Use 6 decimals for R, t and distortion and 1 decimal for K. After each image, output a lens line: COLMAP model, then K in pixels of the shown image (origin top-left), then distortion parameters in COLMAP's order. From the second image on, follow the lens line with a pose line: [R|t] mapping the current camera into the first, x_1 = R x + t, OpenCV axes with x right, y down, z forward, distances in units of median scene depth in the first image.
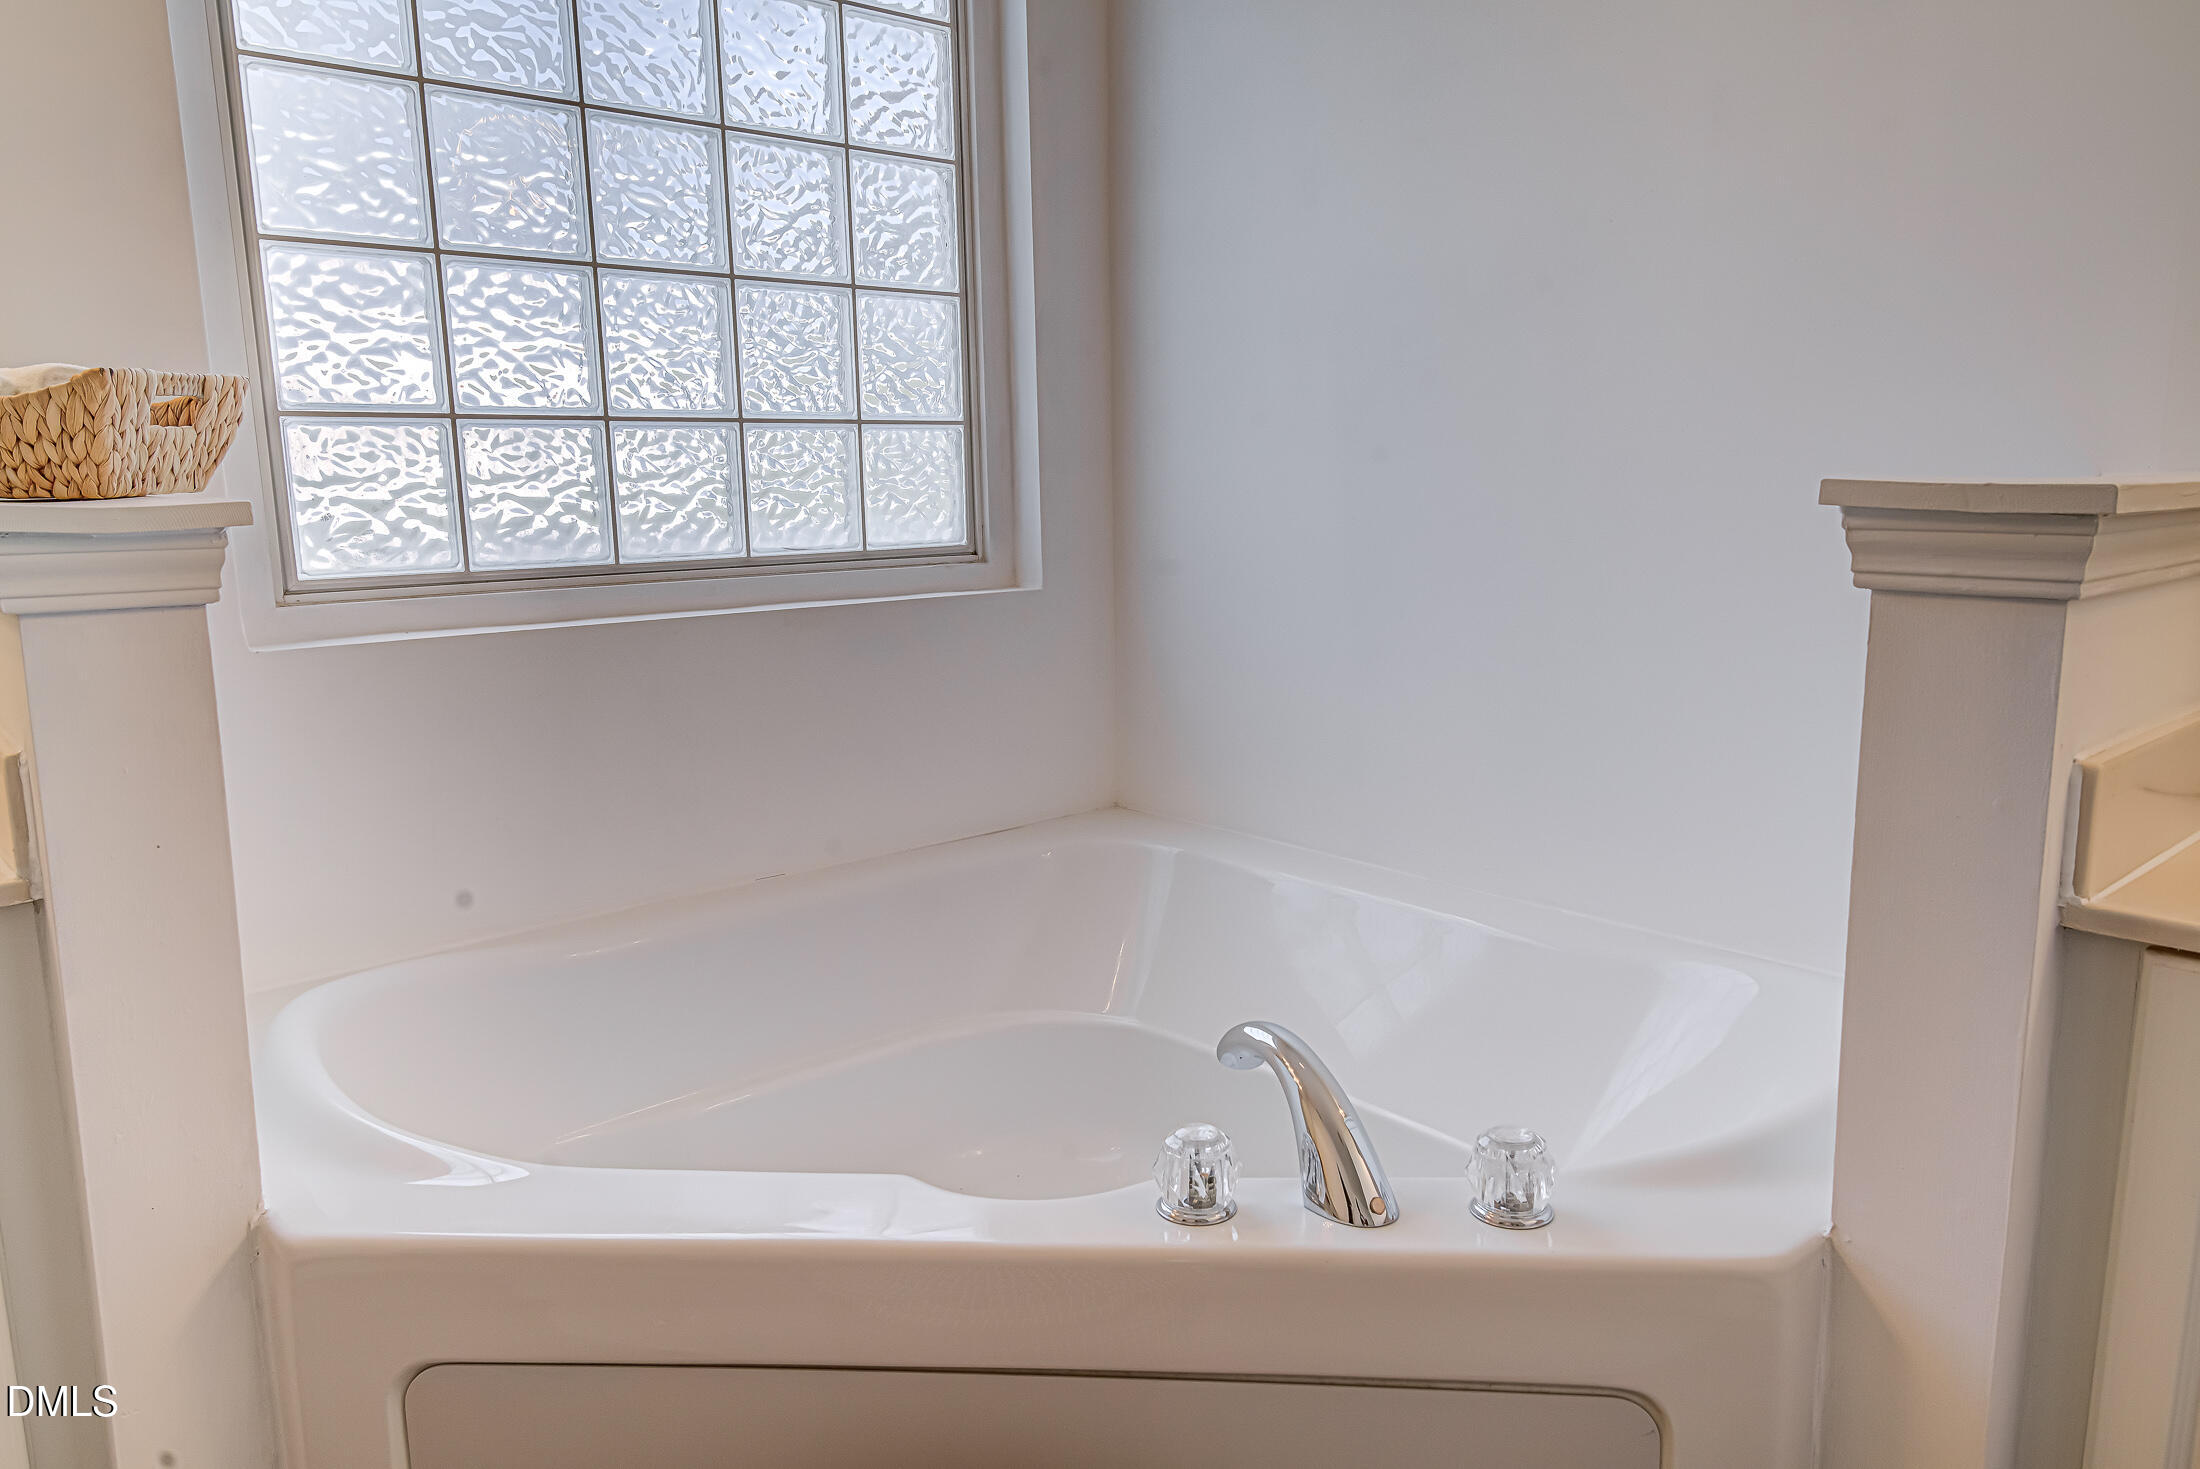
lens RADIAL K [[1490.7, 0, 1077.2], [0, 1490.7, 709.3], [0, 0, 1]] dist [0.018547, -0.000367]
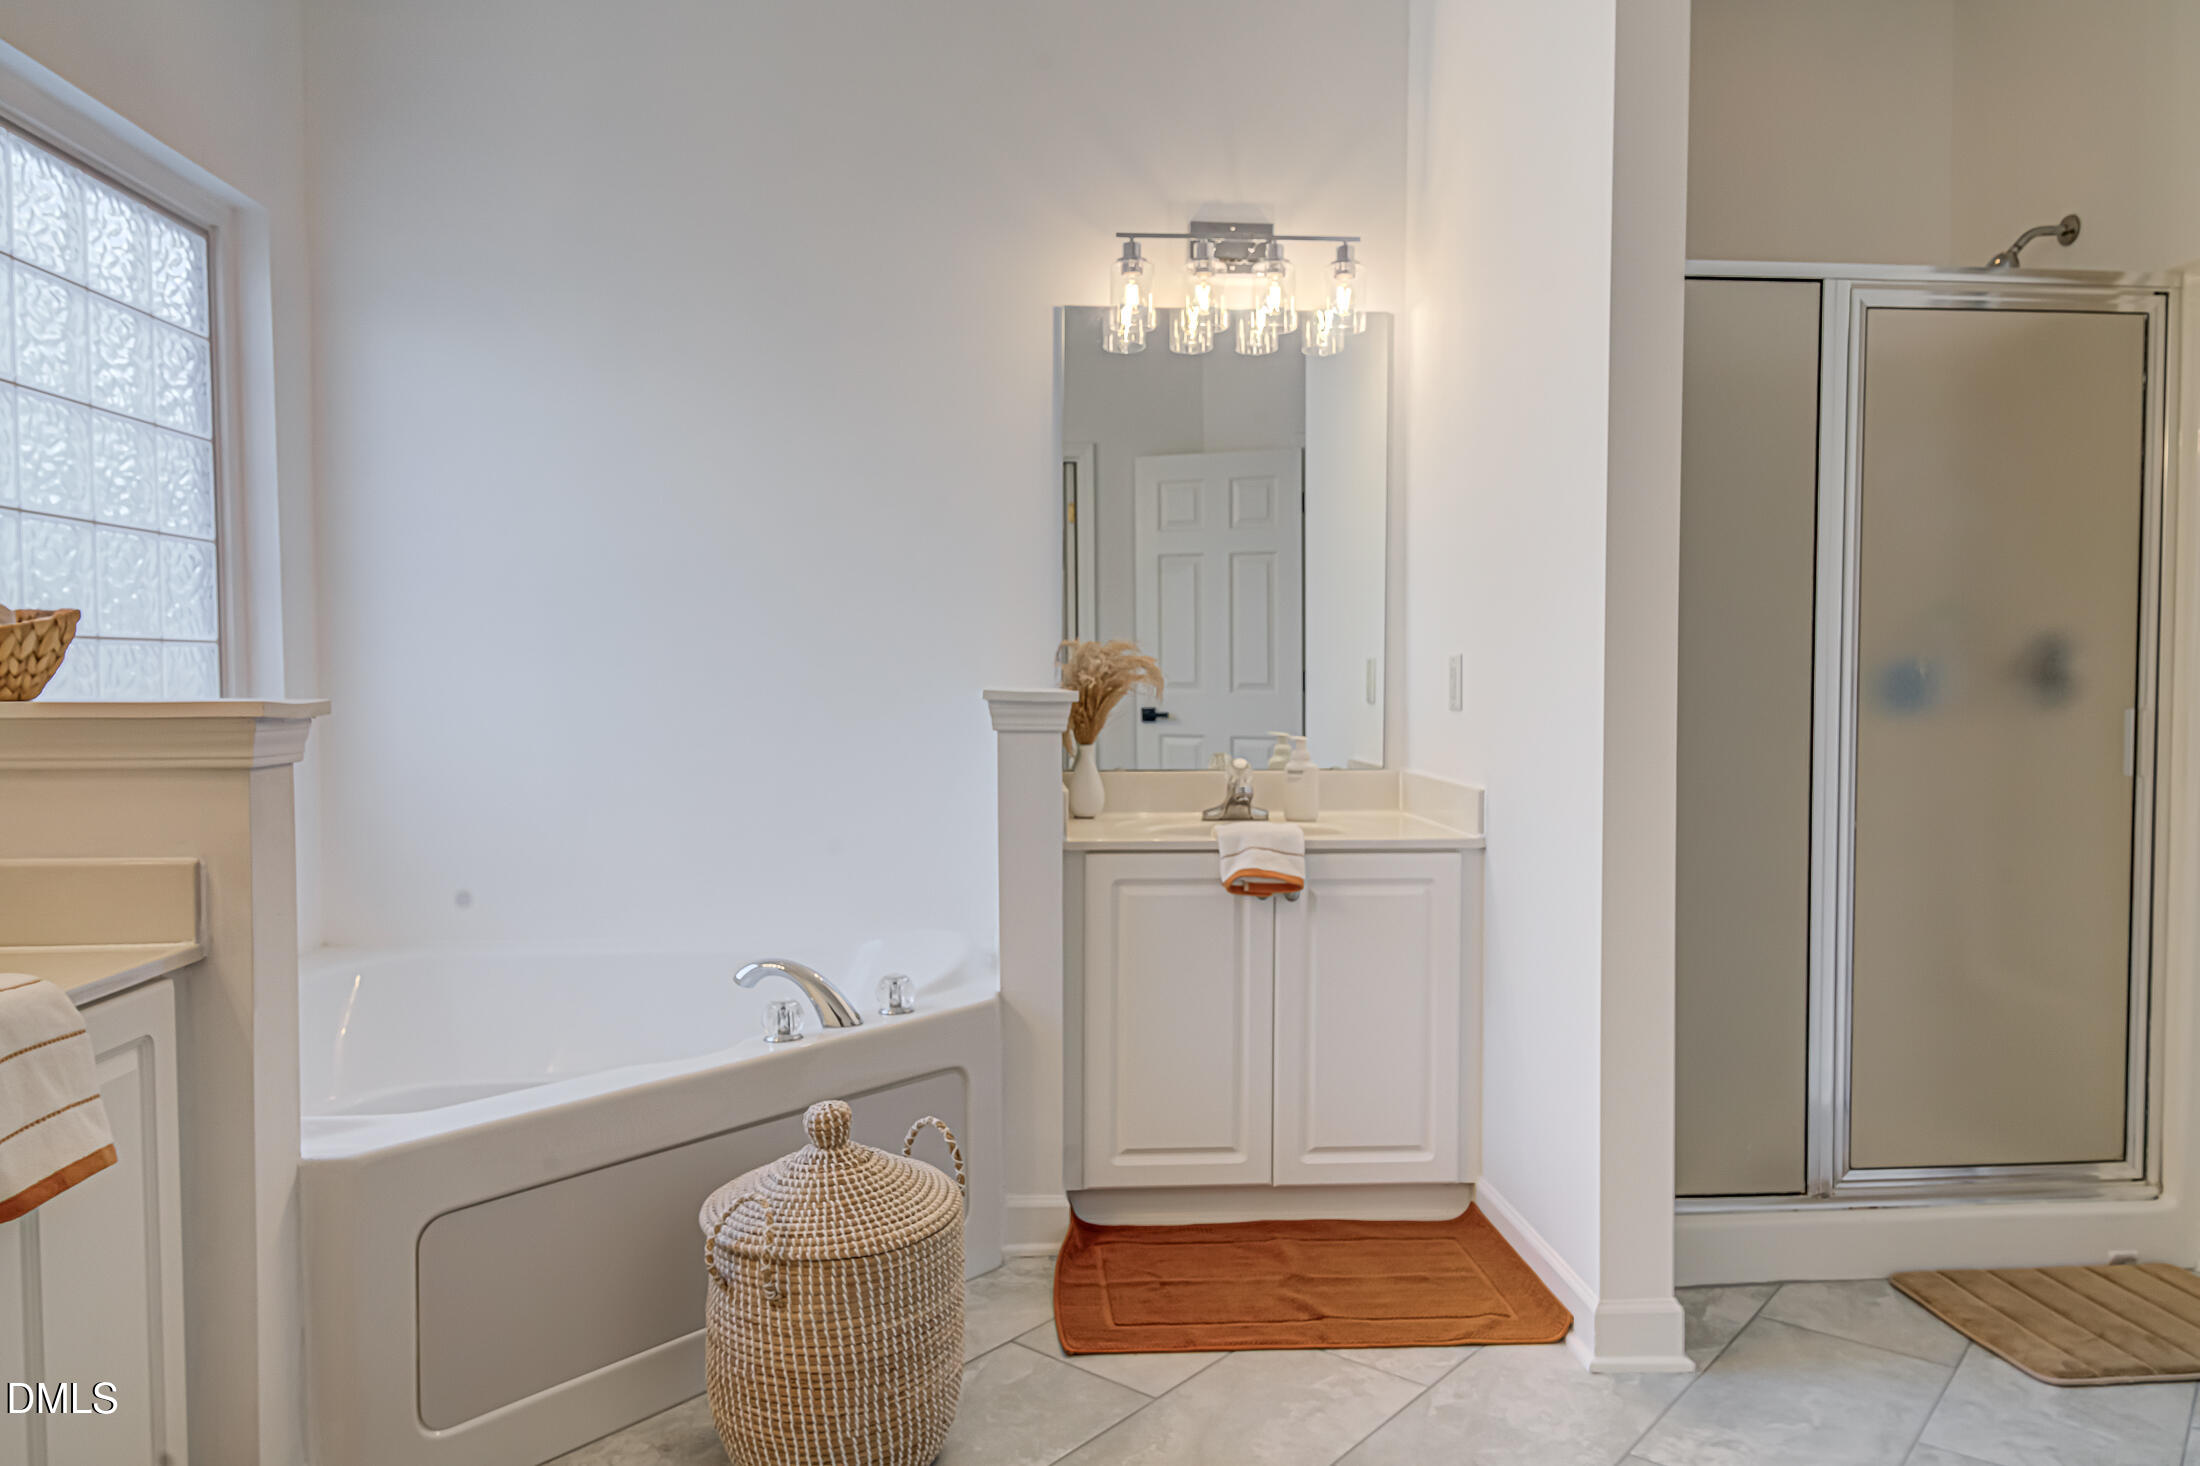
lens RADIAL K [[1499.4, 0, 1113.9], [0, 1499.4, 731.0], [0, 0, 1]] dist [0.020960, -0.000720]
pose [[0.599409, -0.019667, 0.800201, -1.311435], [0.116913, 0.991128, -0.063217, 0.099729], [-0.791859, 0.131446, 0.596390, -0.667500]]
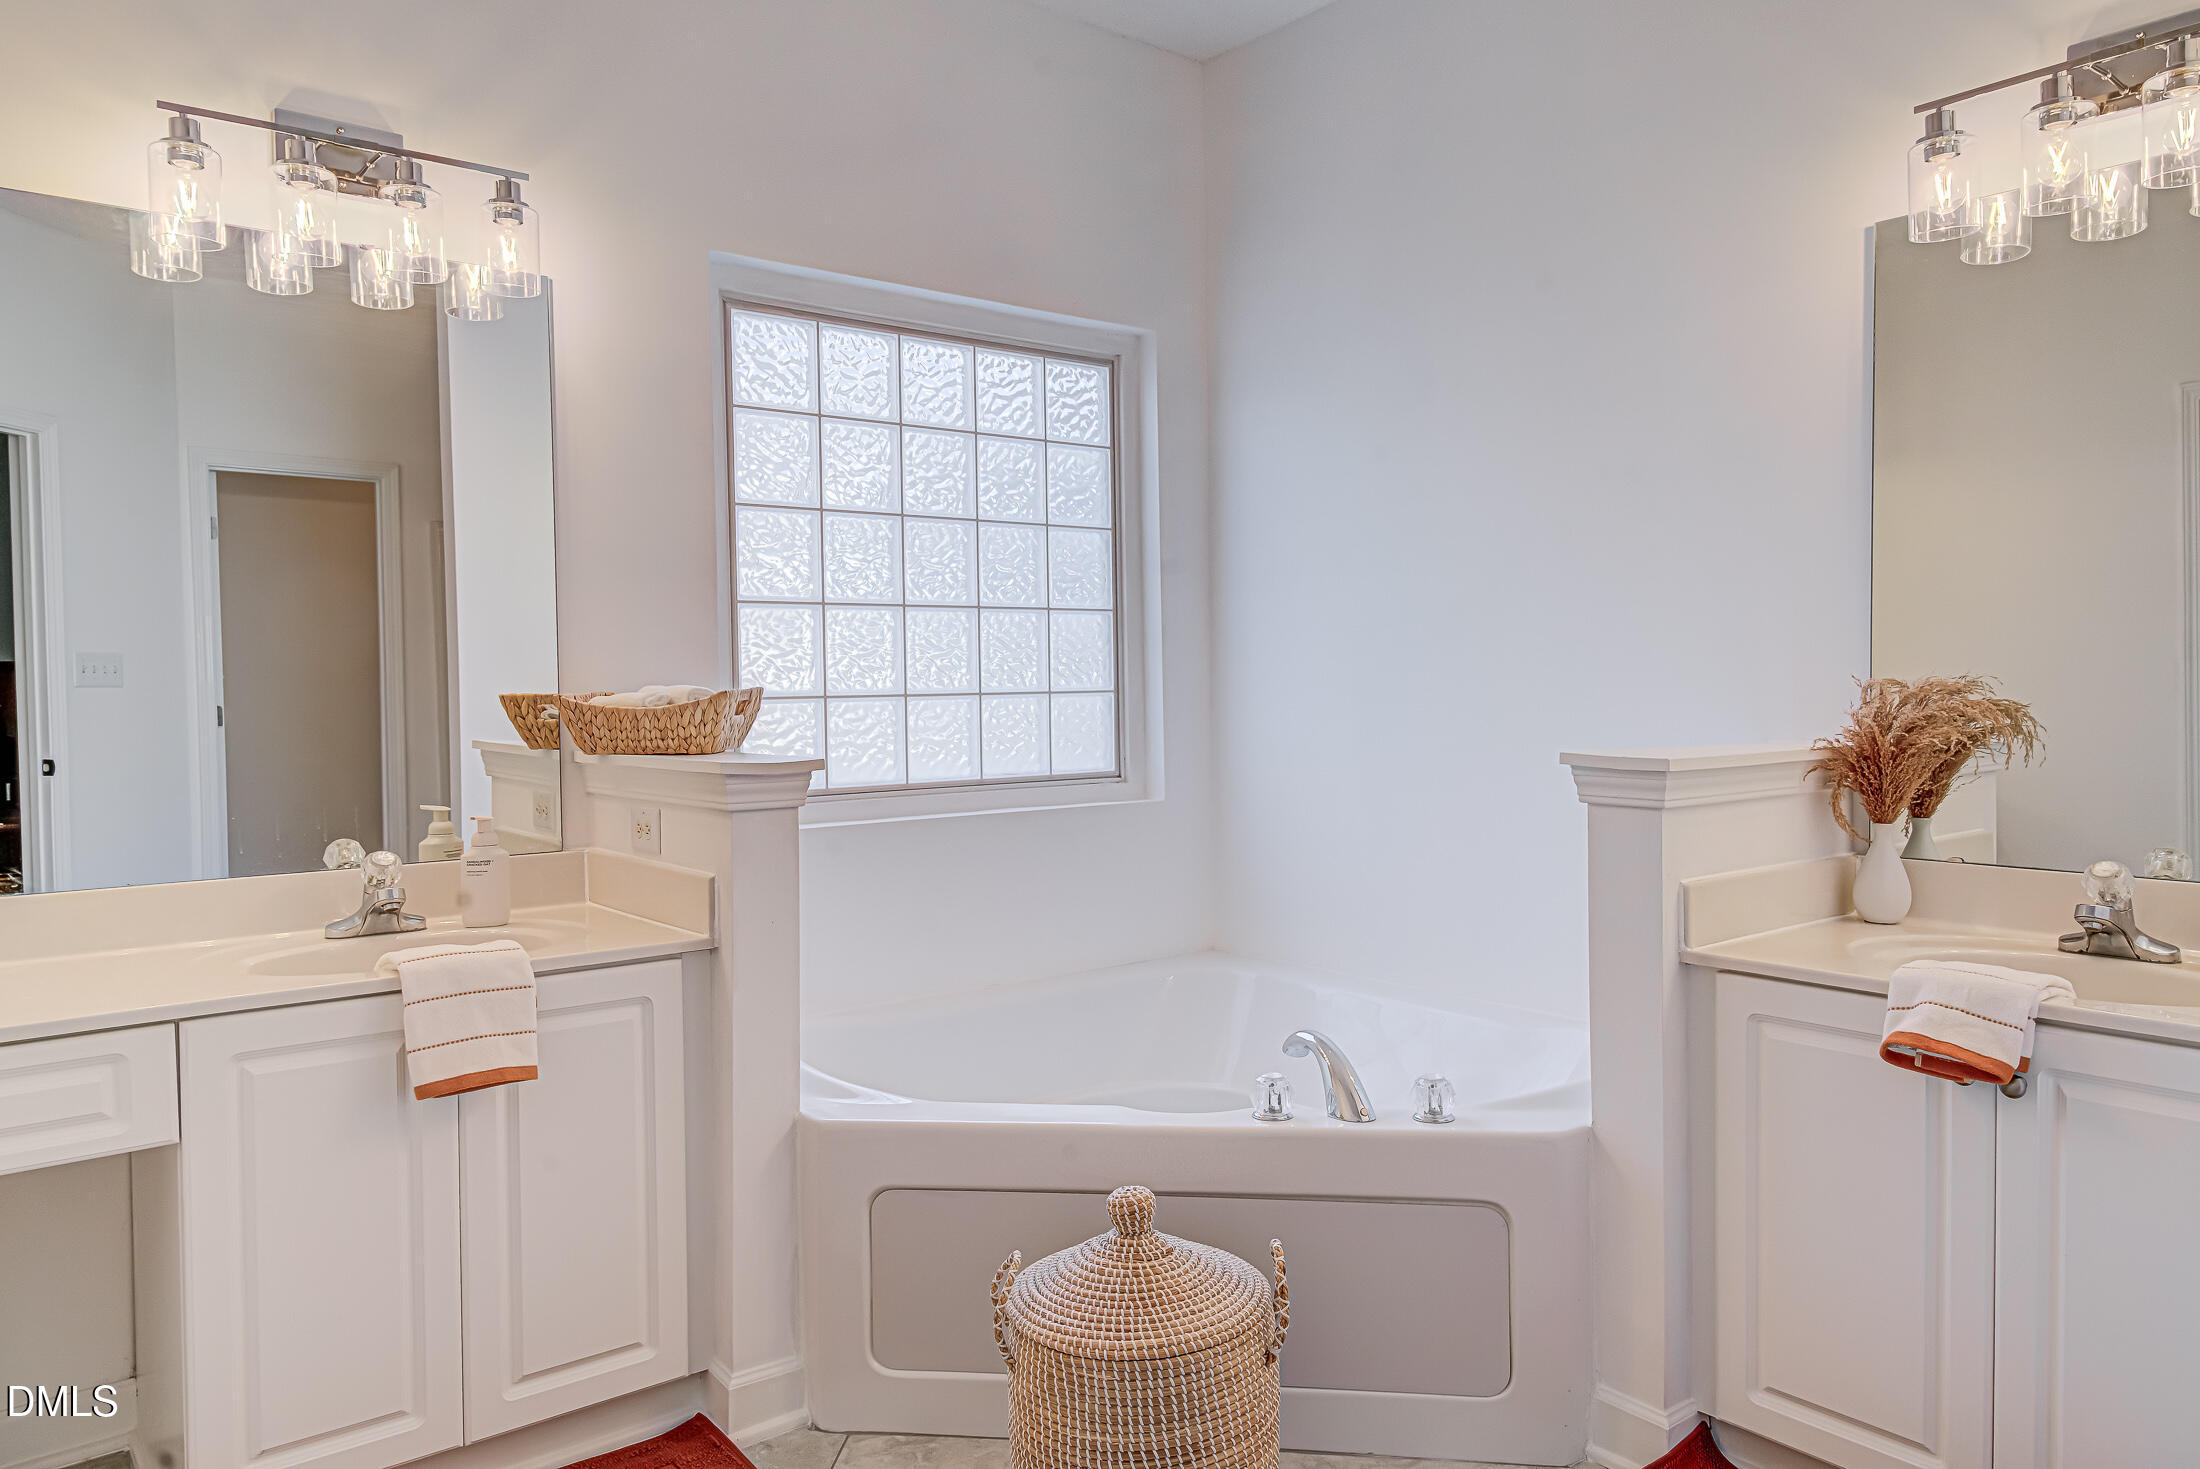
lens RADIAL K [[1469.9, 0, 1062.3], [0, 1469.9, 731.1], [0, 0, 1]] dist [0.002250, 0.000057]
pose [[0.998350, 0.001643, -0.057405, -0.087235], [-0.008836, 0.992082, -0.125282, 0.077592], [0.056745, 0.125583, 0.990459, -1.009595]]
